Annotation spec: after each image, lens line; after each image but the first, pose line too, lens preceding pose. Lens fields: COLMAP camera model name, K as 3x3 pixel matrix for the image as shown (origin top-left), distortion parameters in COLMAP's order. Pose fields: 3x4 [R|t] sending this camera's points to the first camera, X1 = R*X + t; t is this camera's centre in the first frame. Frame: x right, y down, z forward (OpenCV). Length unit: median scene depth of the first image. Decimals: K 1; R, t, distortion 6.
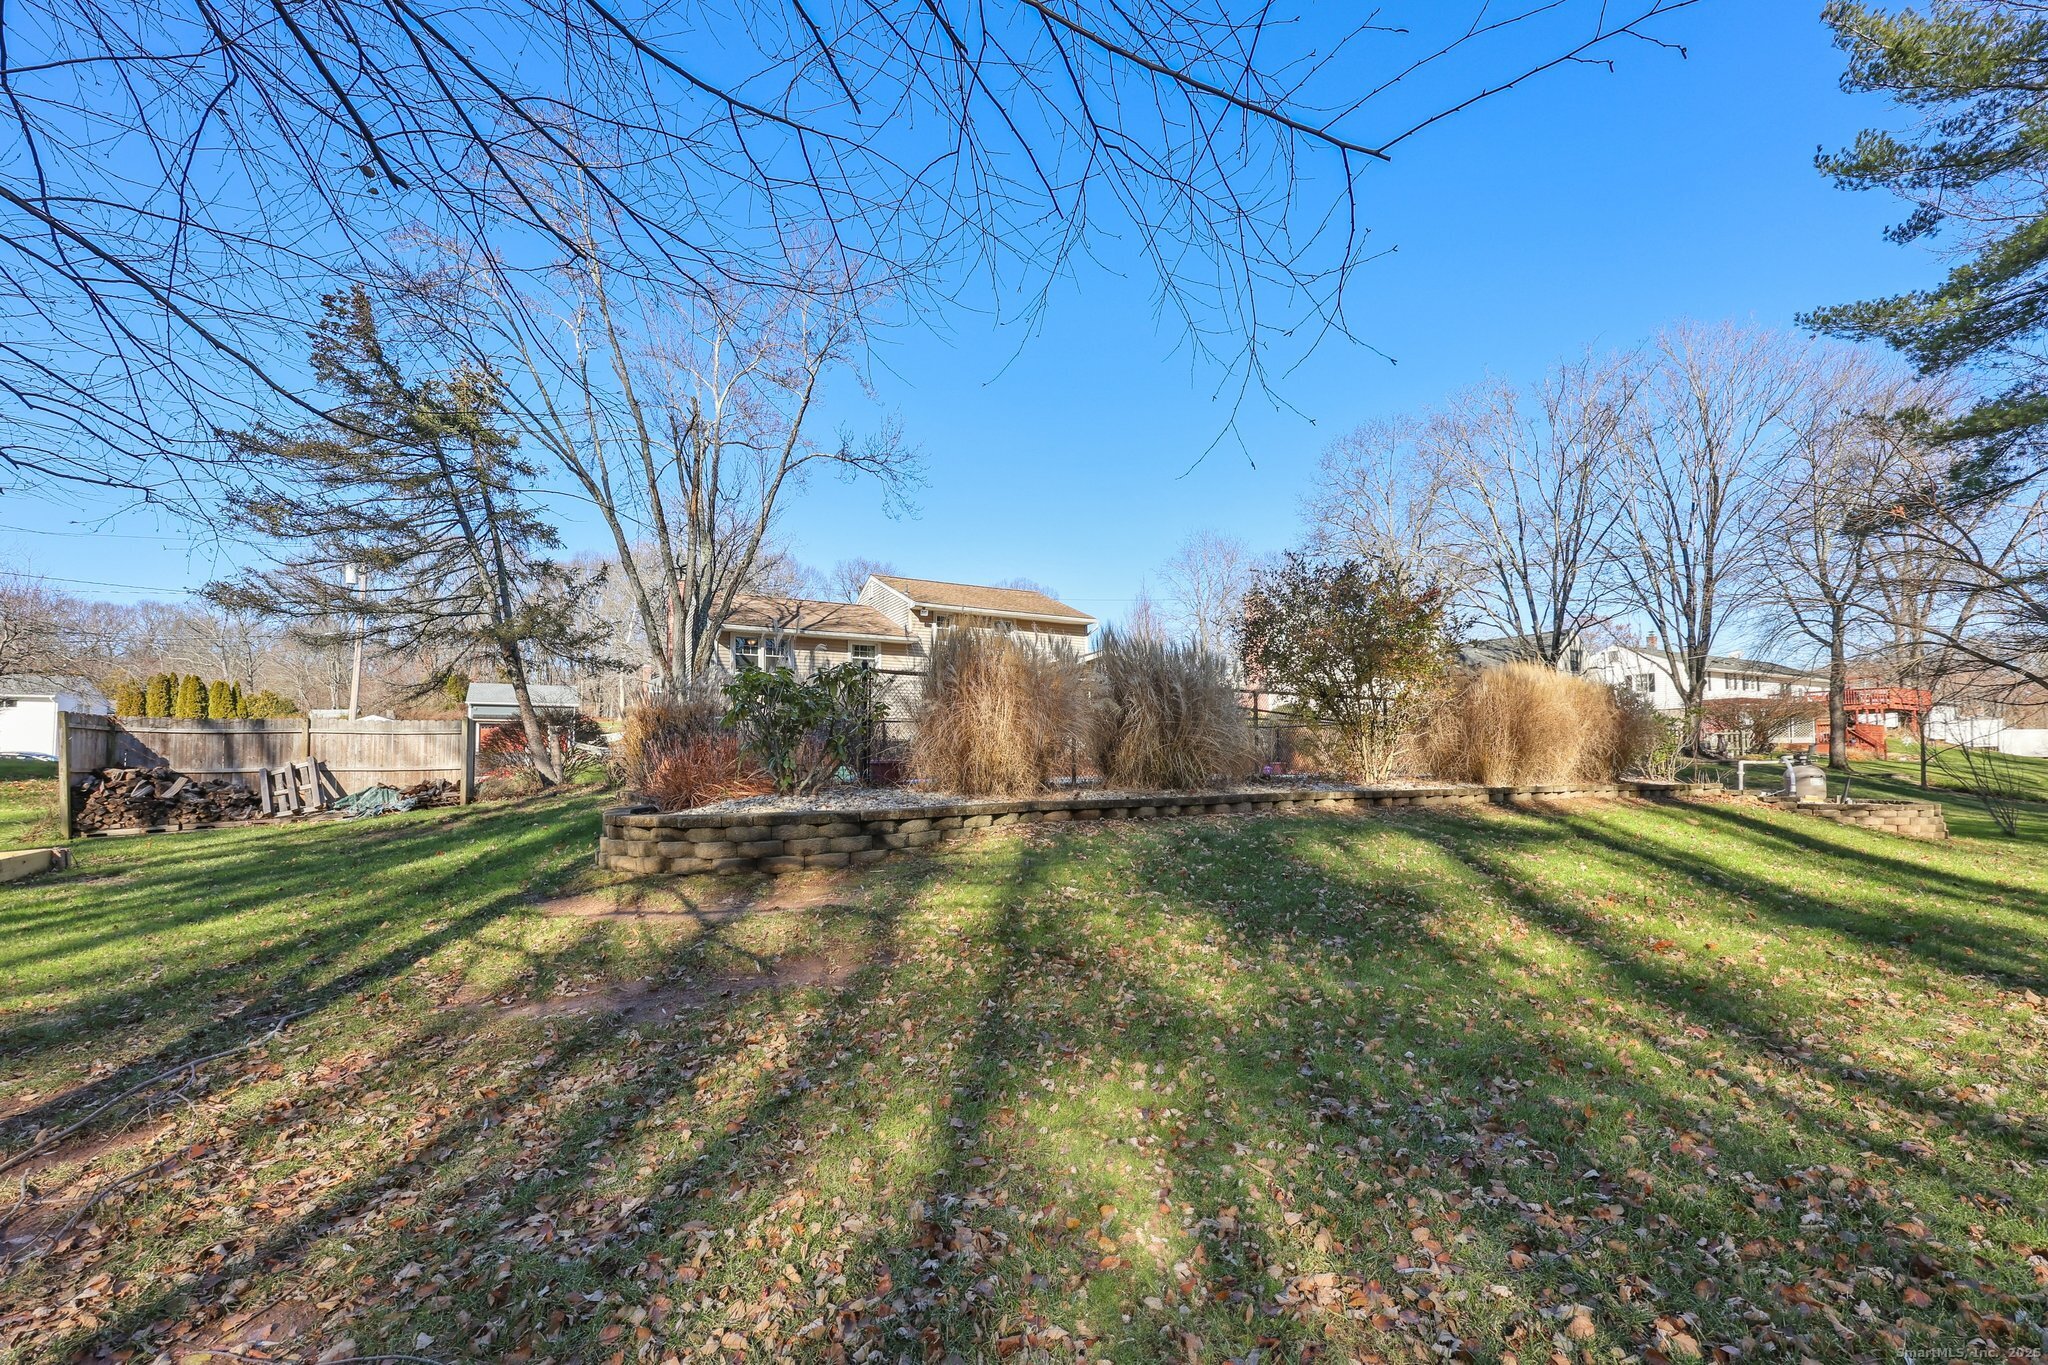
lens RADIAL K [[830.5, 0, 1024.0], [0, 830.5, 682.5], [0, 0, 1]] dist [-0.000970, -0.000094]
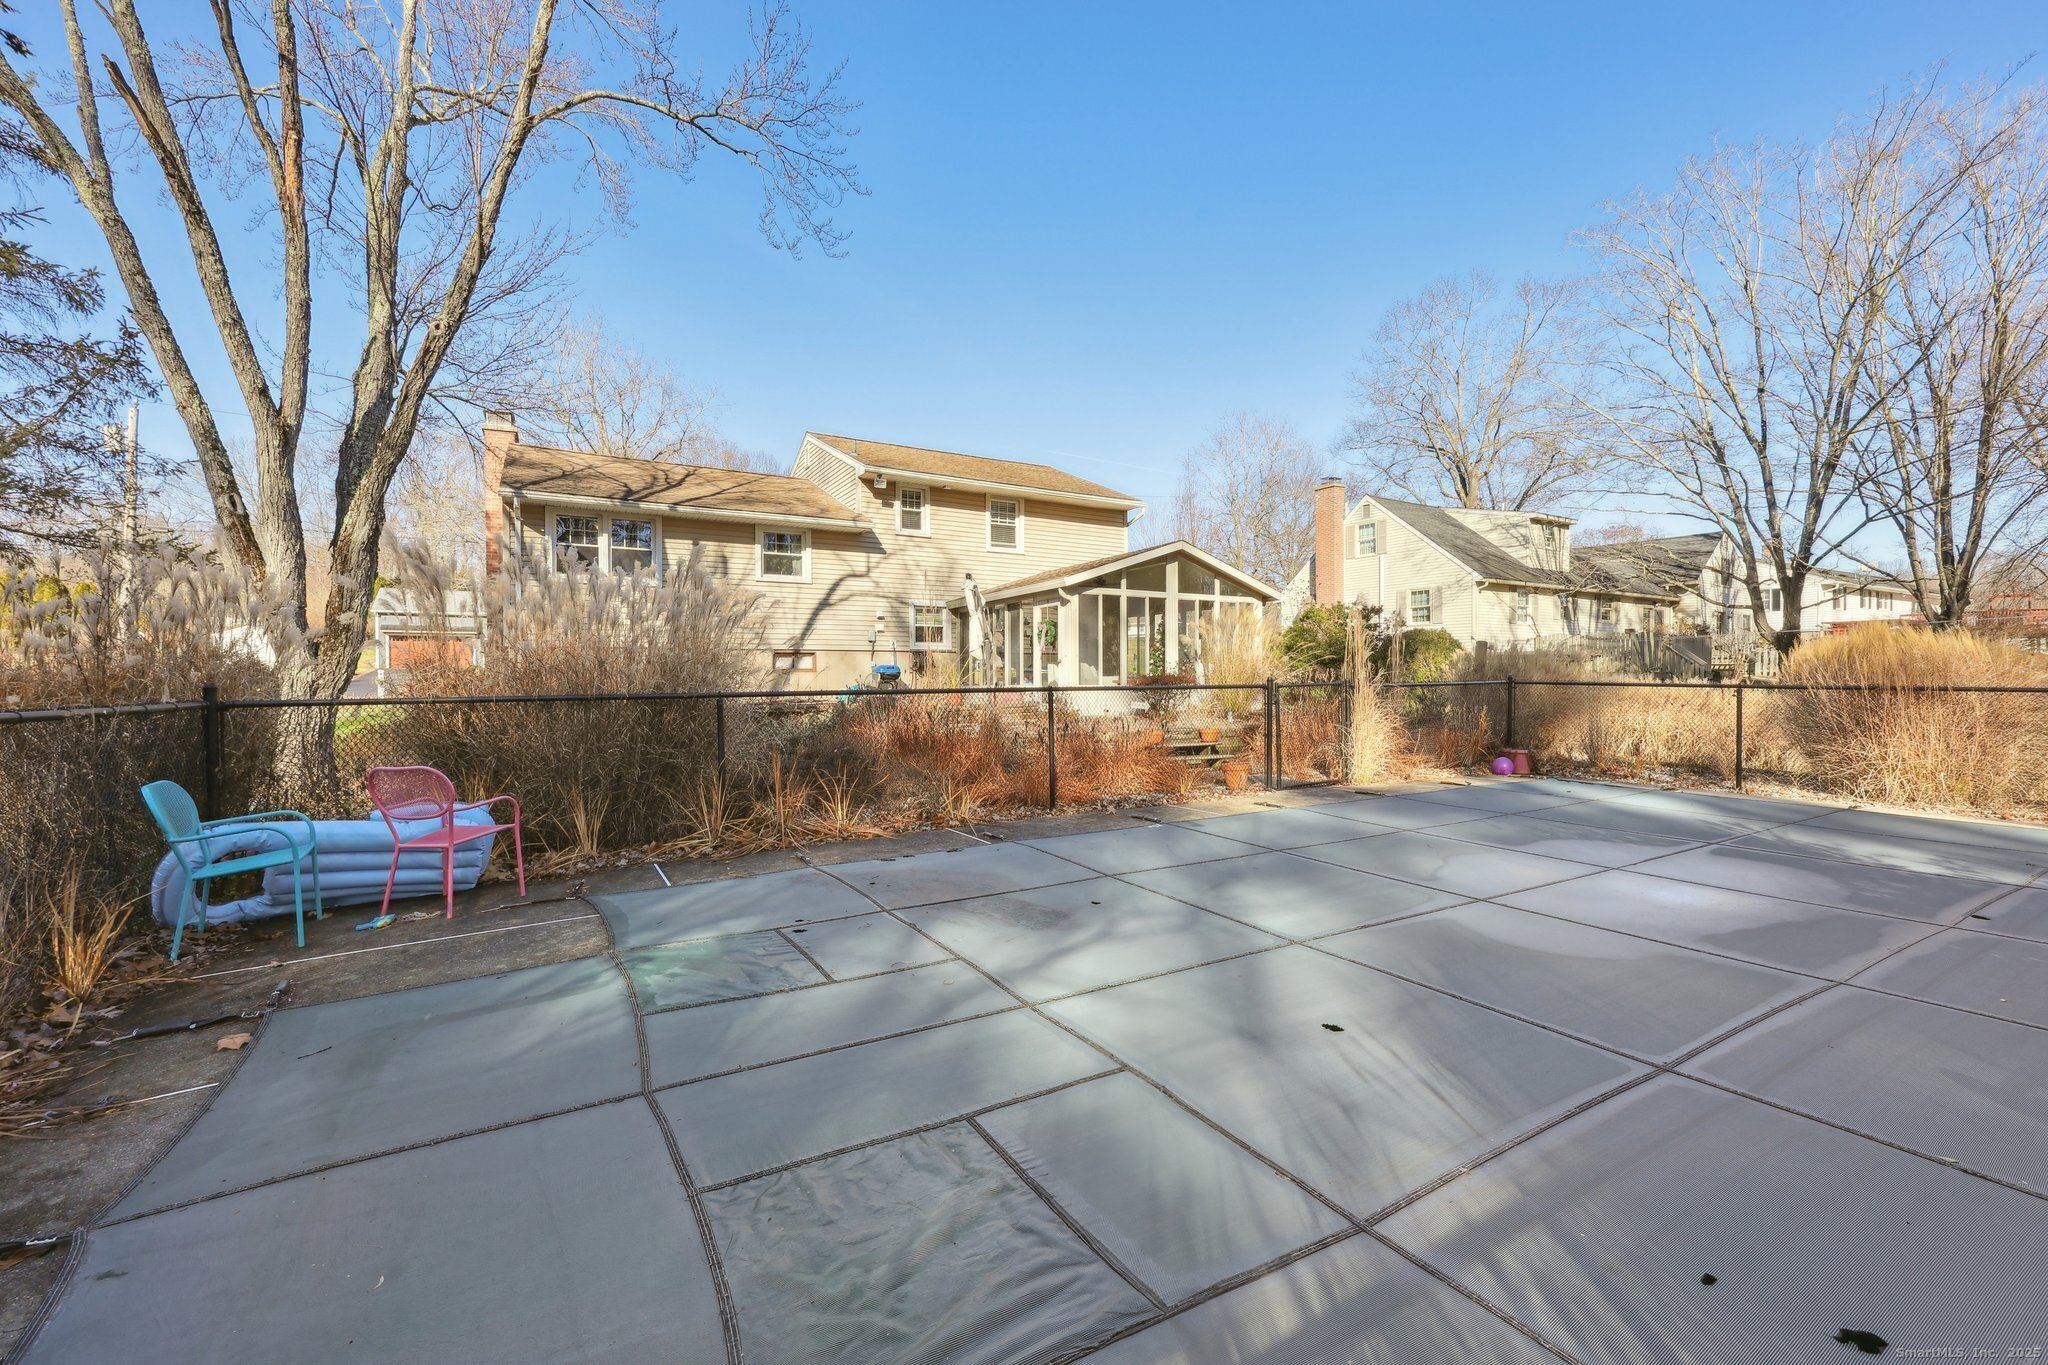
lens RADIAL K [[830.5, 0, 1024.0], [0, 830.5, 682.5], [0, 0, 1]] dist [-0.000970, -0.000094]
pose [[0.999920, 0.008640, 0.009211, -0.014979], [-0.009570, 0.994294, 0.106242, -0.000994], [-0.008241, -0.106321, 0.994298, 0.349699]]
